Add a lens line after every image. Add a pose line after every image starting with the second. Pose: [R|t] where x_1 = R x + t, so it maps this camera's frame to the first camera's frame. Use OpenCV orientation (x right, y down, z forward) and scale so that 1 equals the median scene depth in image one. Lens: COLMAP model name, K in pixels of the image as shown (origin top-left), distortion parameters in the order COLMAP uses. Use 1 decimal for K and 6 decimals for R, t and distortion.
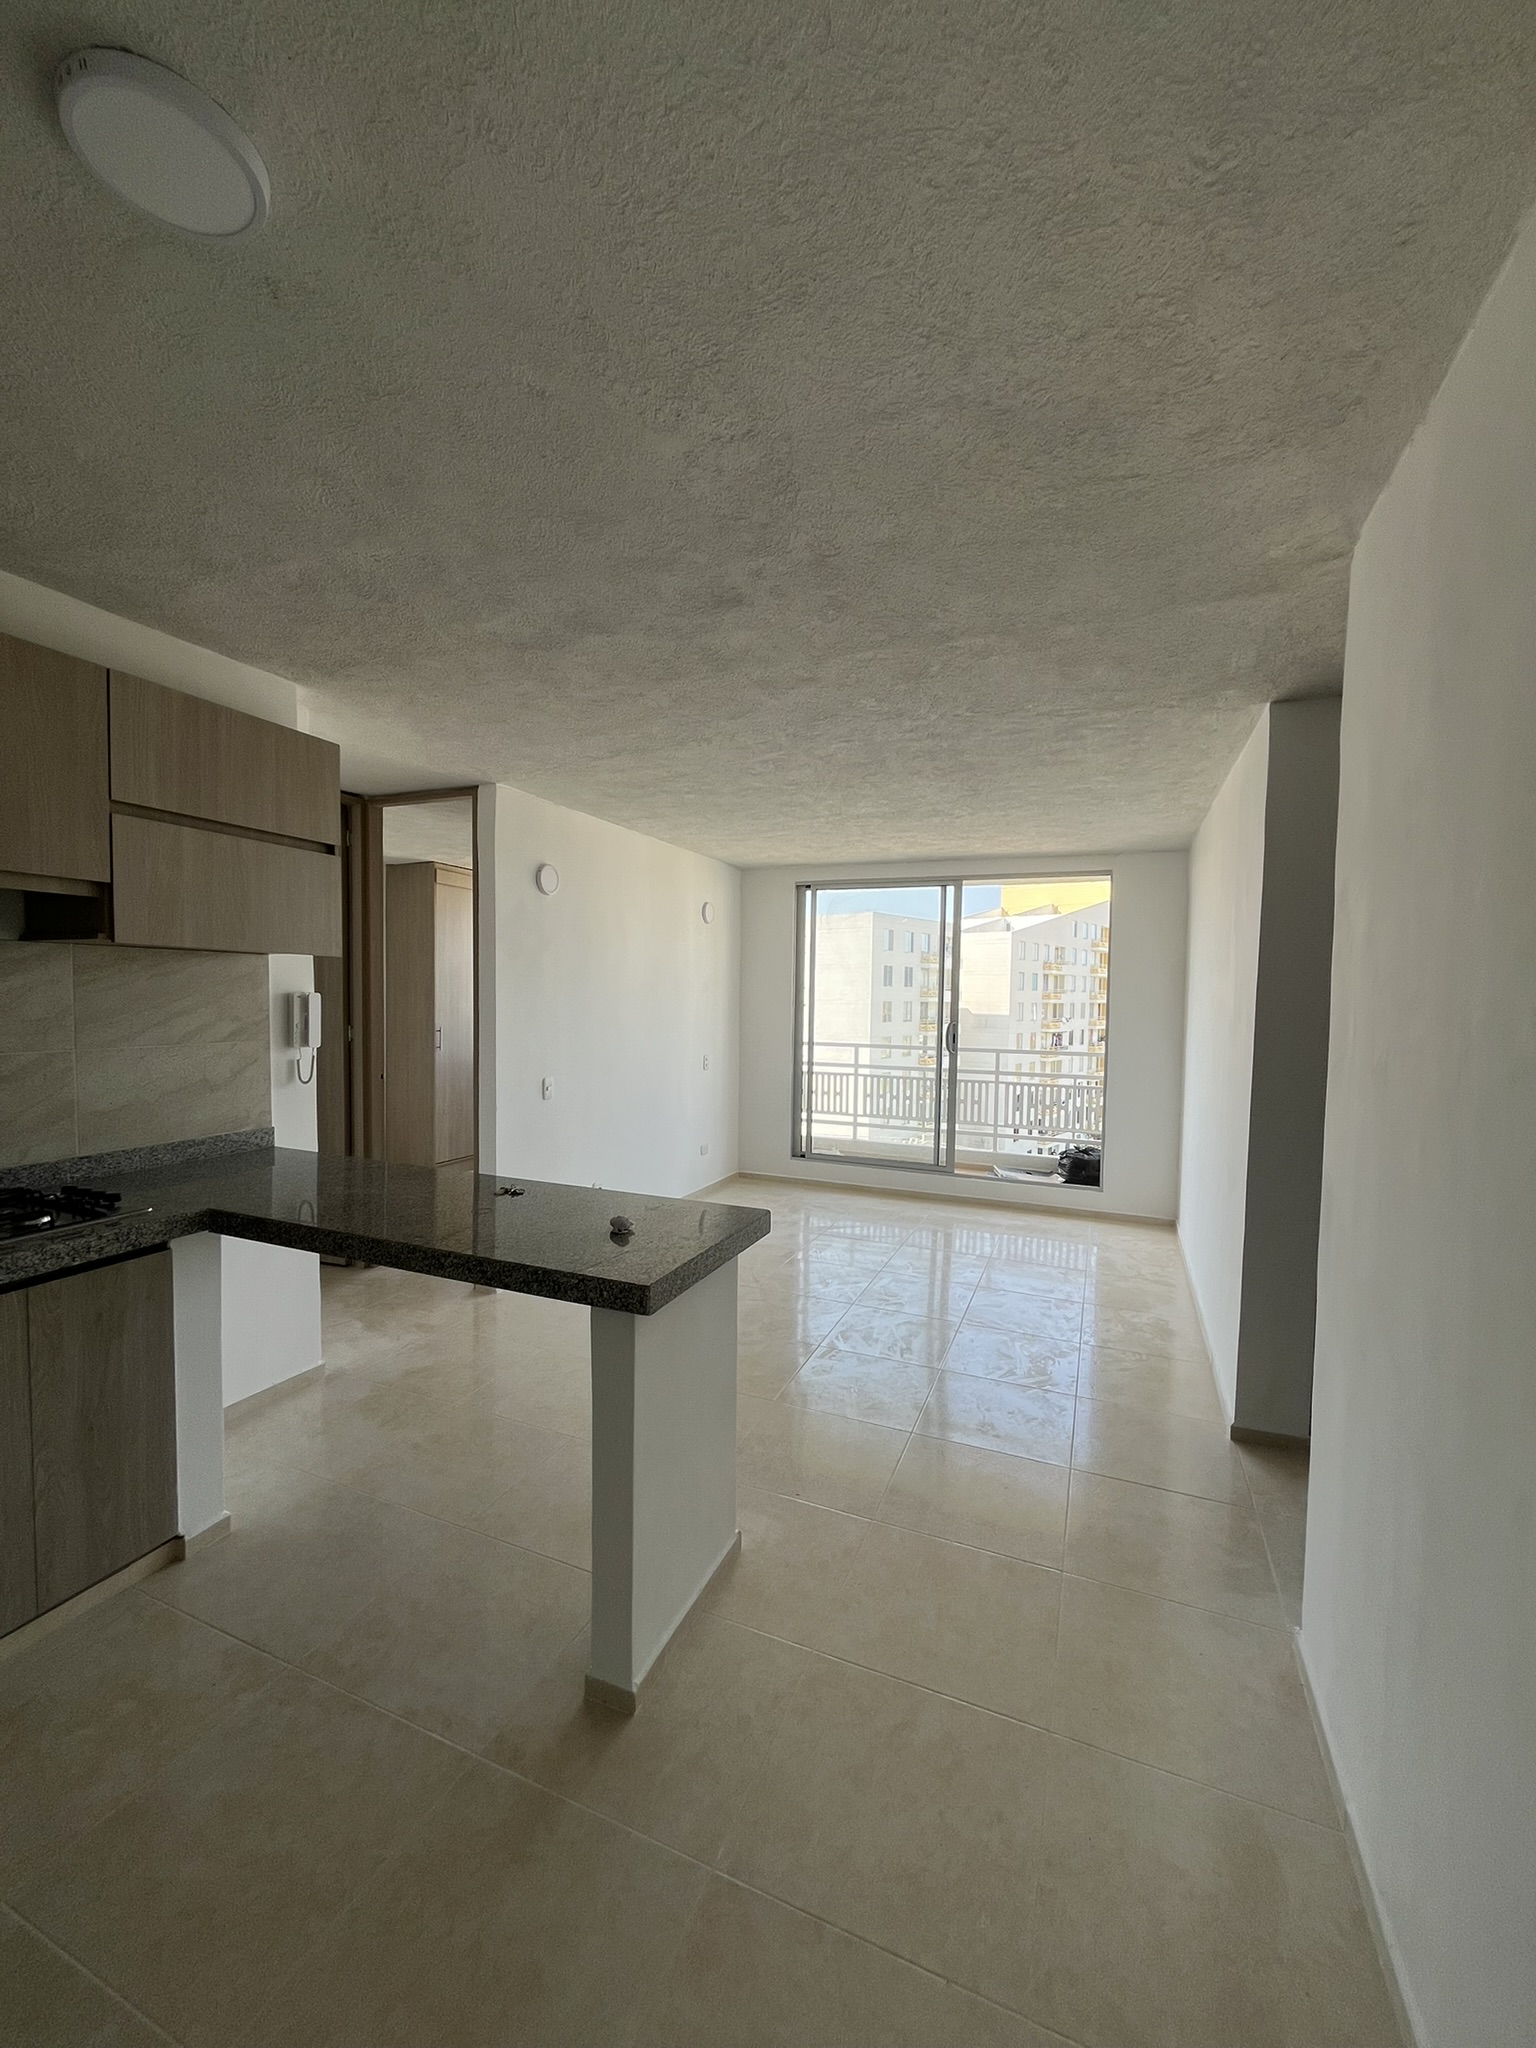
lens RADIAL K [[822.7, 0, 766.2], [0, 822.7, 1032.1], [0, 0, 1]] dist [-0.001868, 0.000037]
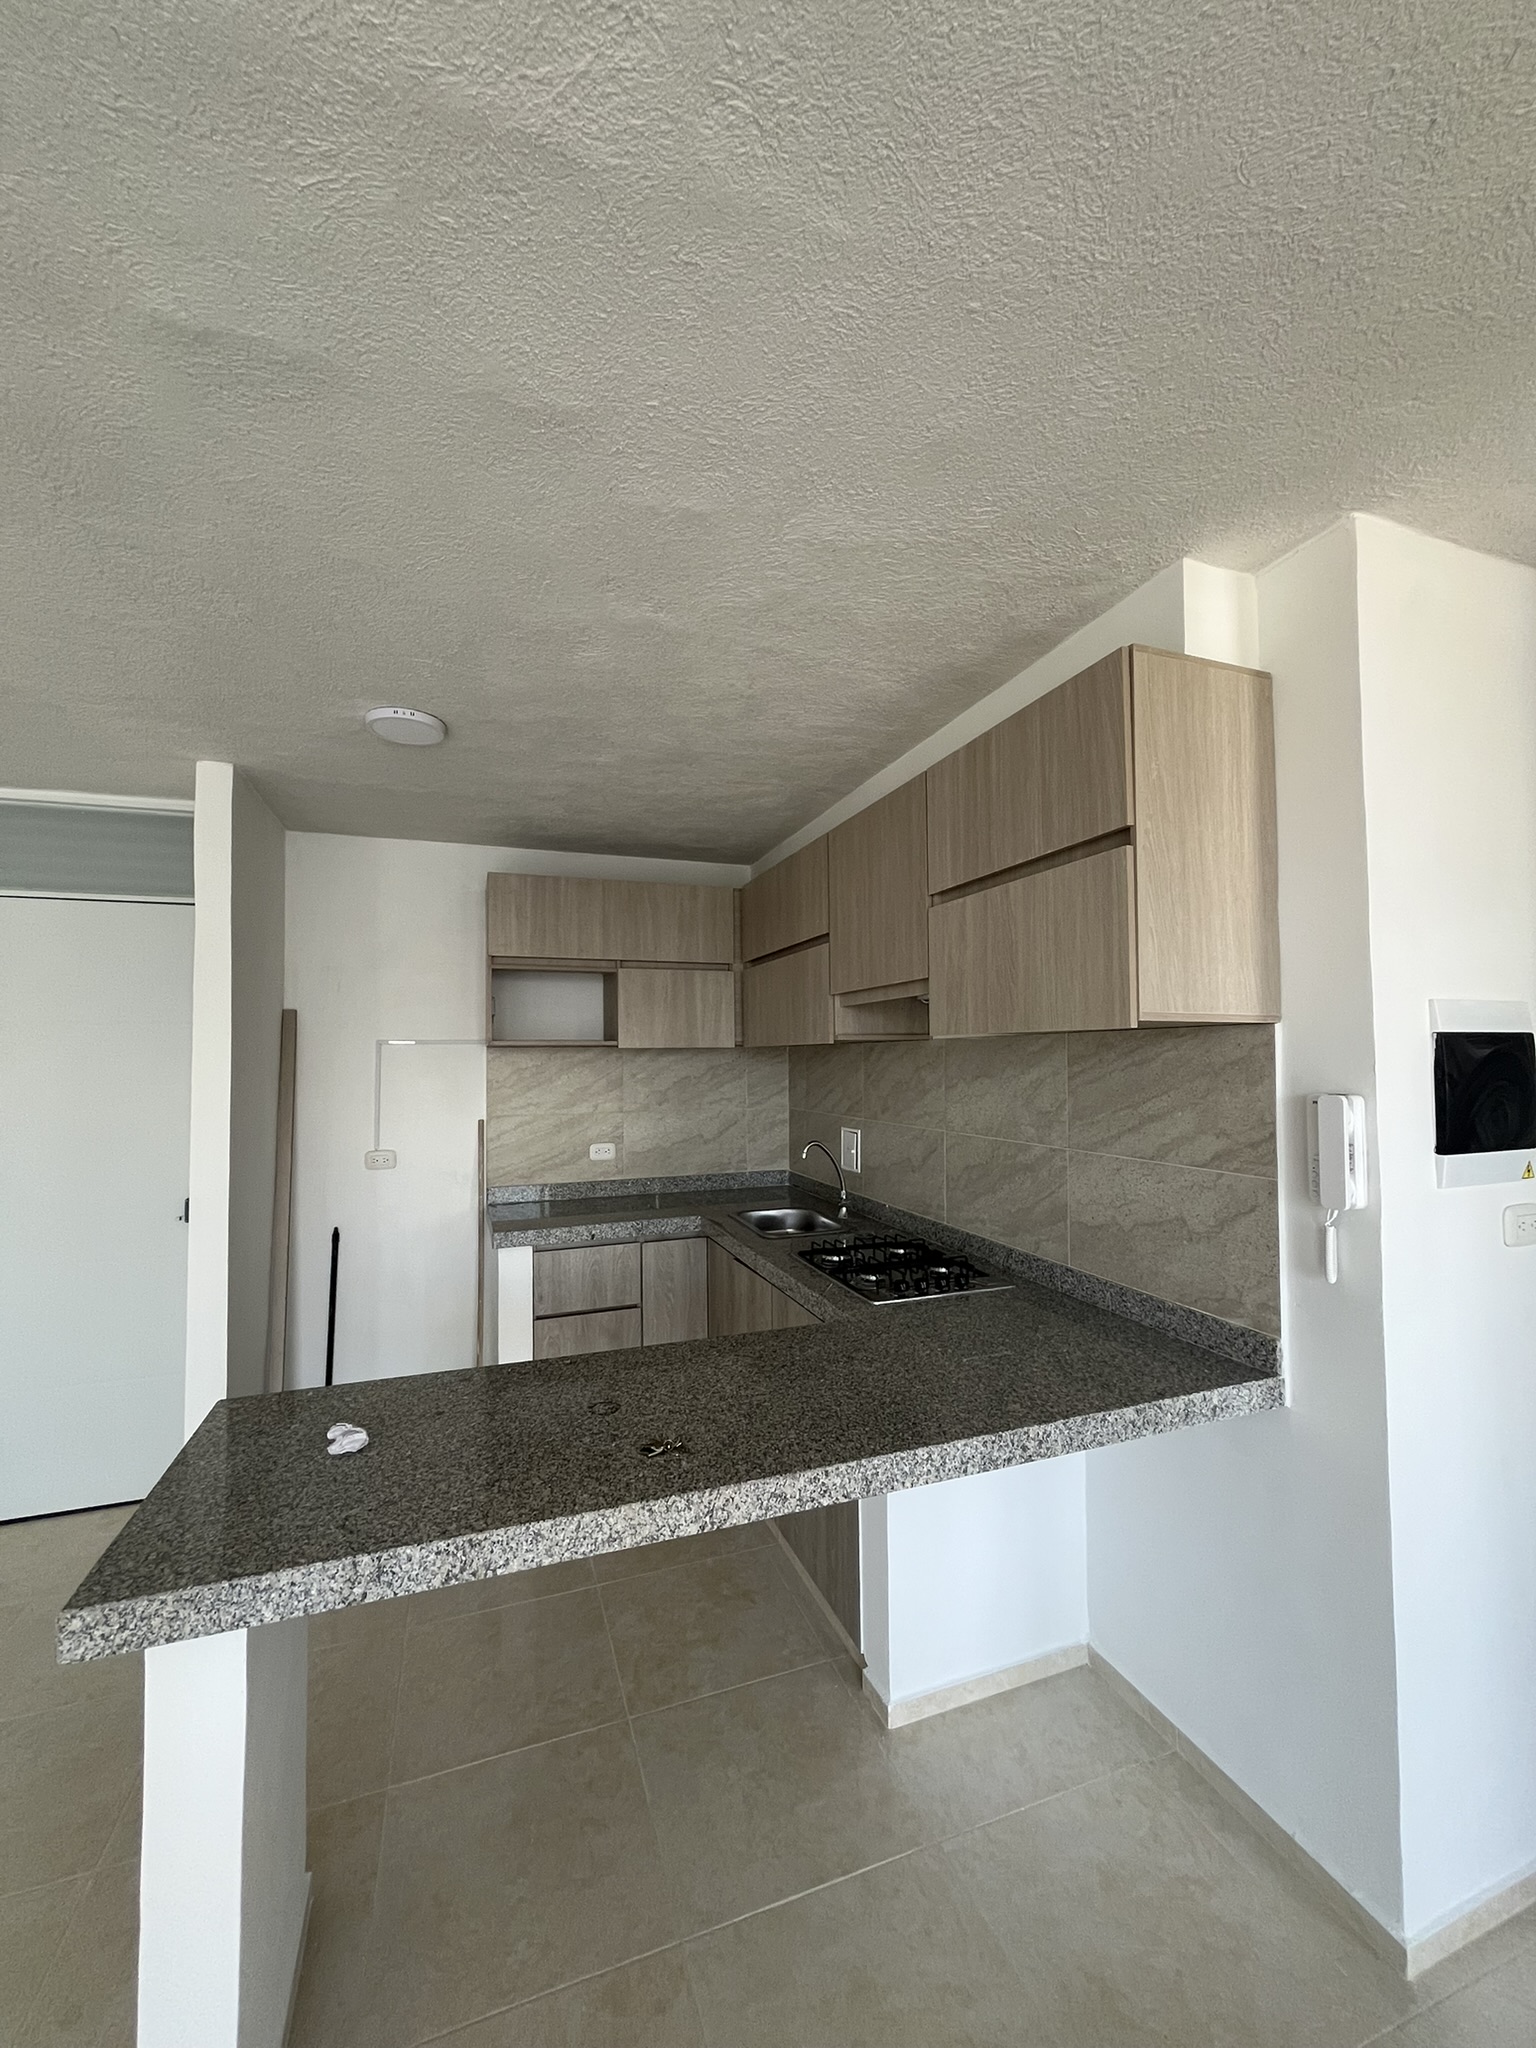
lens RADIAL K [[822.7, 0, 766.2], [0, 822.7, 1032.1], [0, 0, 1]] dist [-0.001868, 0.000037]
pose [[-0.739859, -0.030382, -0.672075, 0.009851], [-0.033306, 0.999409, -0.008514, -0.032460], [0.671937, 0.016084, -0.740434, 0.528379]]
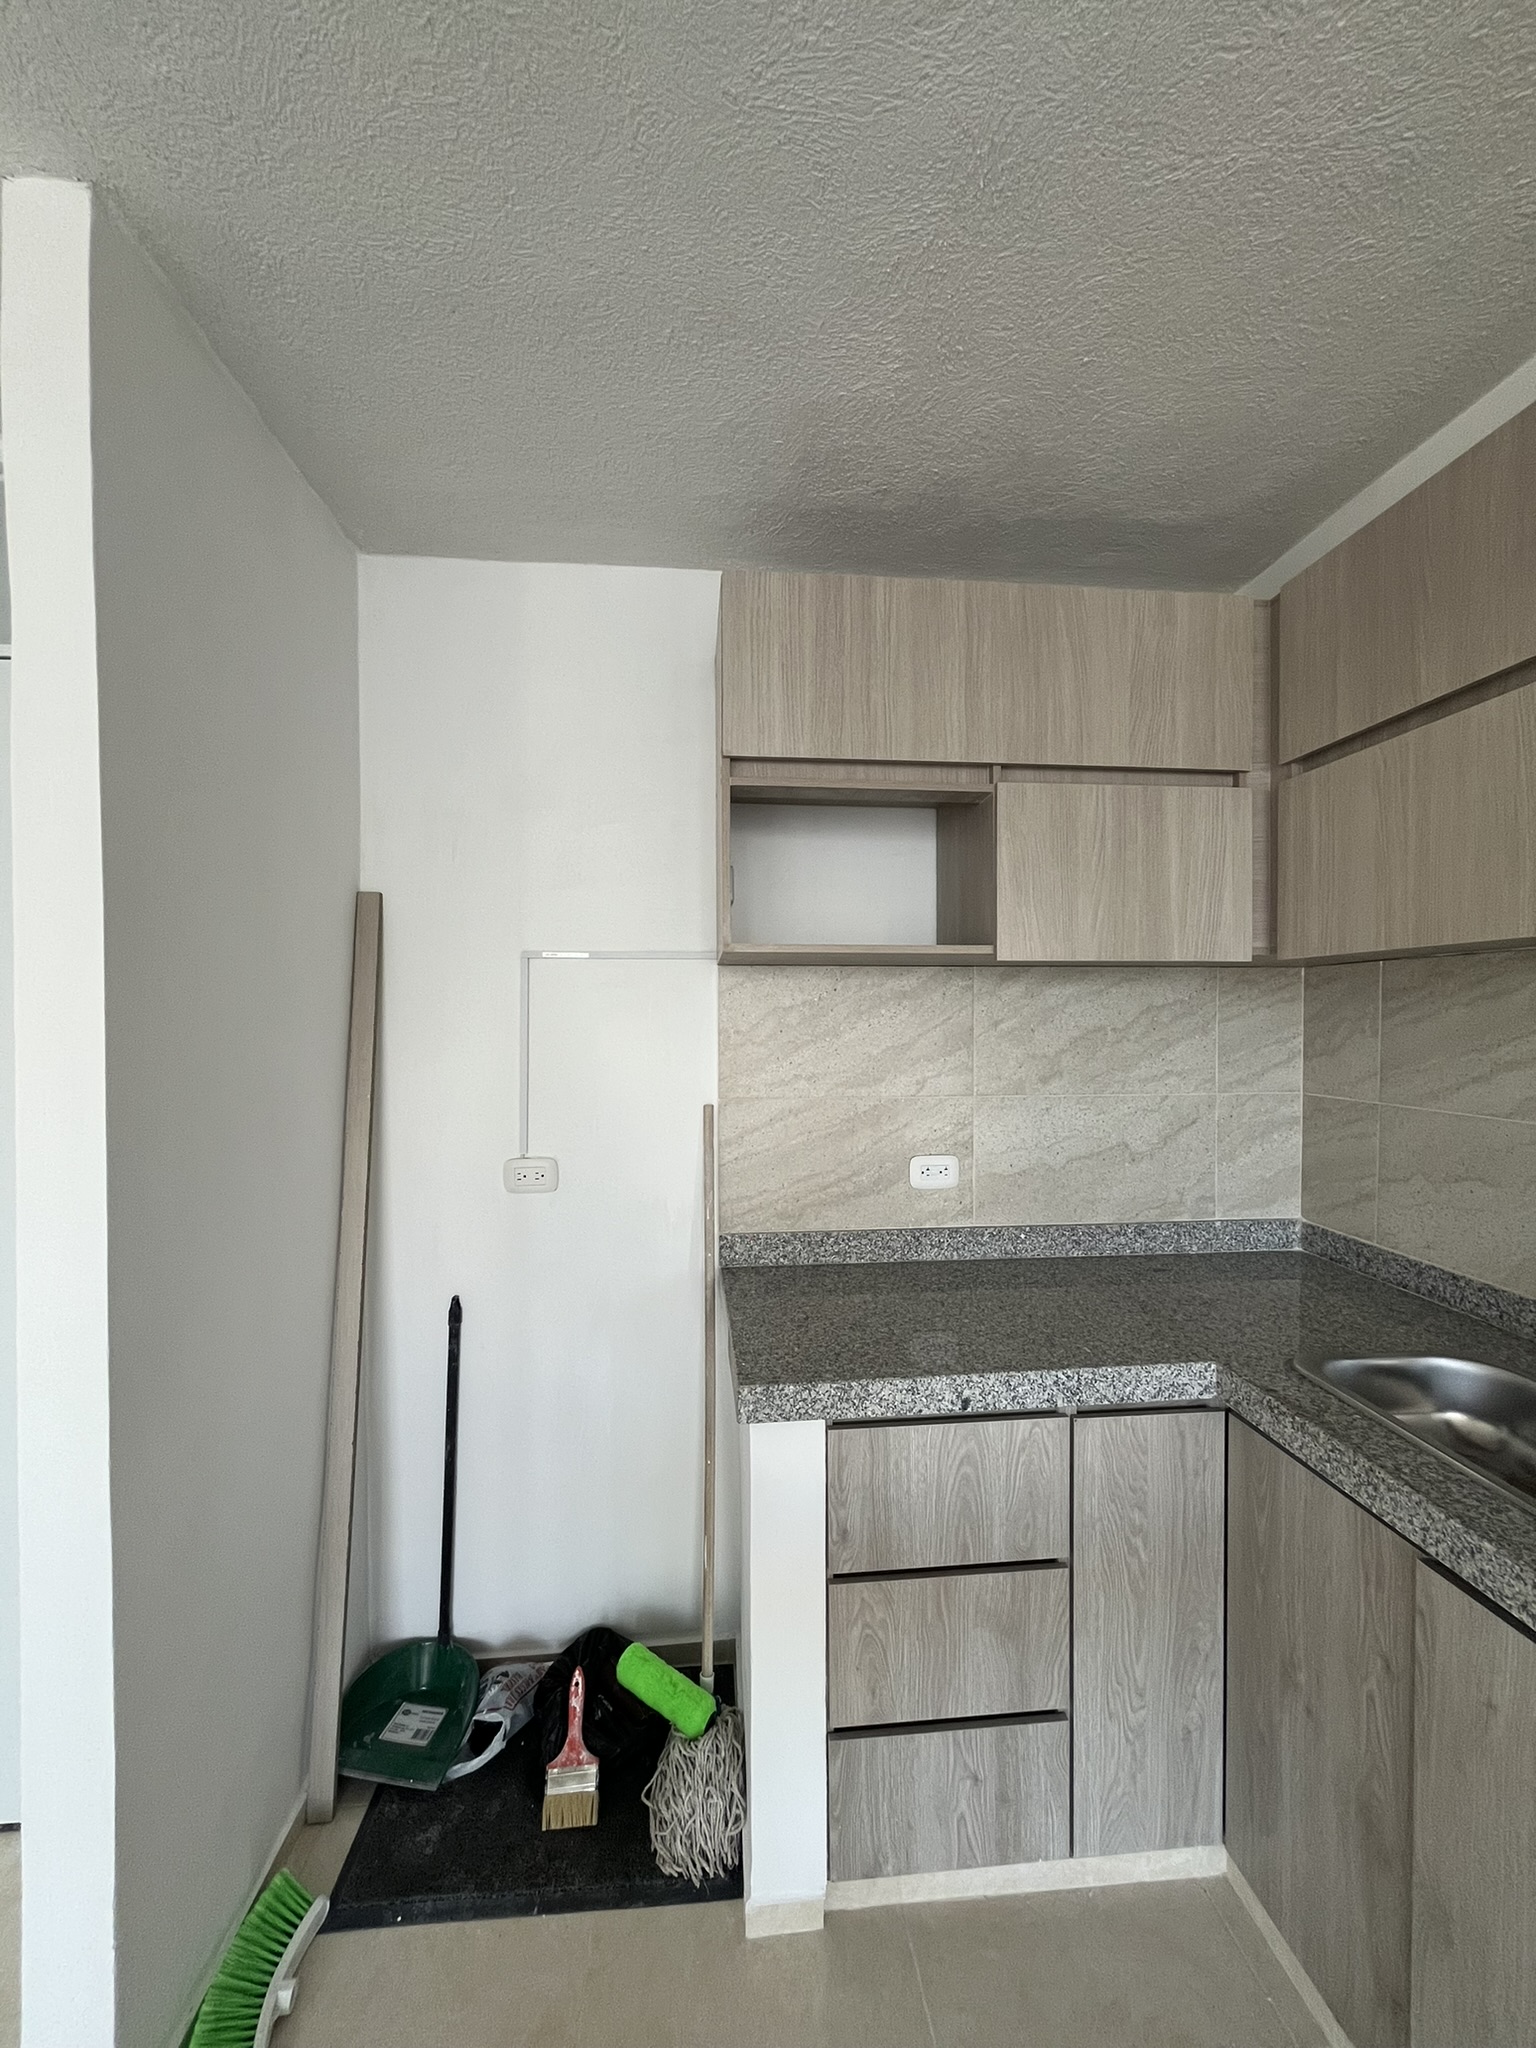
lens RADIAL K [[822.7, 0, 766.2], [0, 822.7, 1032.1], [0, 0, 1]] dist [-0.001868, 0.000037]
pose [[-0.886117, -0.004785, -0.463437, -0.106048], [-0.033237, 0.998028, 0.053248, -0.013285], [0.462268, 0.062587, -0.884529, 0.253728]]
